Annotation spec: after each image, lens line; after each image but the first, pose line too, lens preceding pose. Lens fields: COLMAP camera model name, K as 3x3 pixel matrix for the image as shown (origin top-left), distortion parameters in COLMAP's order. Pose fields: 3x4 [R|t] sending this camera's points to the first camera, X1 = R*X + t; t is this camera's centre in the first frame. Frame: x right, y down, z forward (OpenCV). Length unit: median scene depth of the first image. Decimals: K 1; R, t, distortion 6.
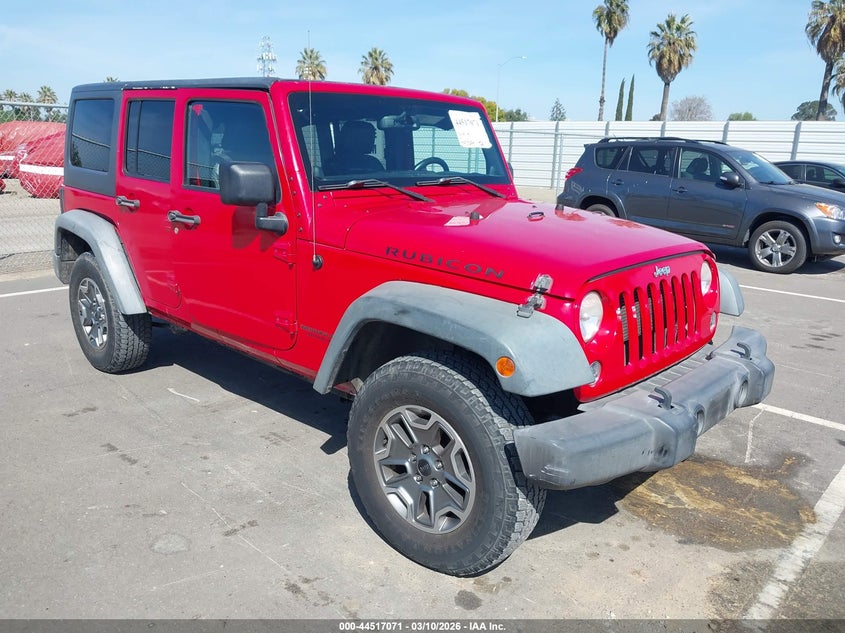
lens RADIAL K [[669.1, 0, 432.0], [0, 669.1, 315.2], [0, 0, 1]] dist [0.043131, -0.000658]
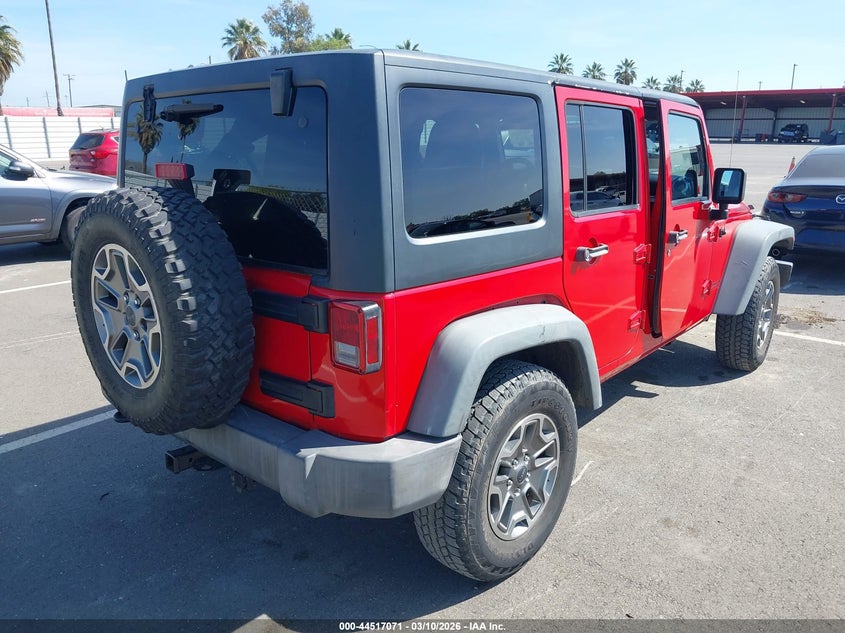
lens RADIAL K [[669.1, 0, 432.0], [0, 669.1, 315.2], [0, 0, 1]] dist [0.043131, -0.000658]
pose [[-0.049051, -0.280003, 0.958745, -1.478380], [0.254501, 0.924712, 0.283084, -0.448953], [-0.965828, 0.257887, 0.025903, 1.520461]]
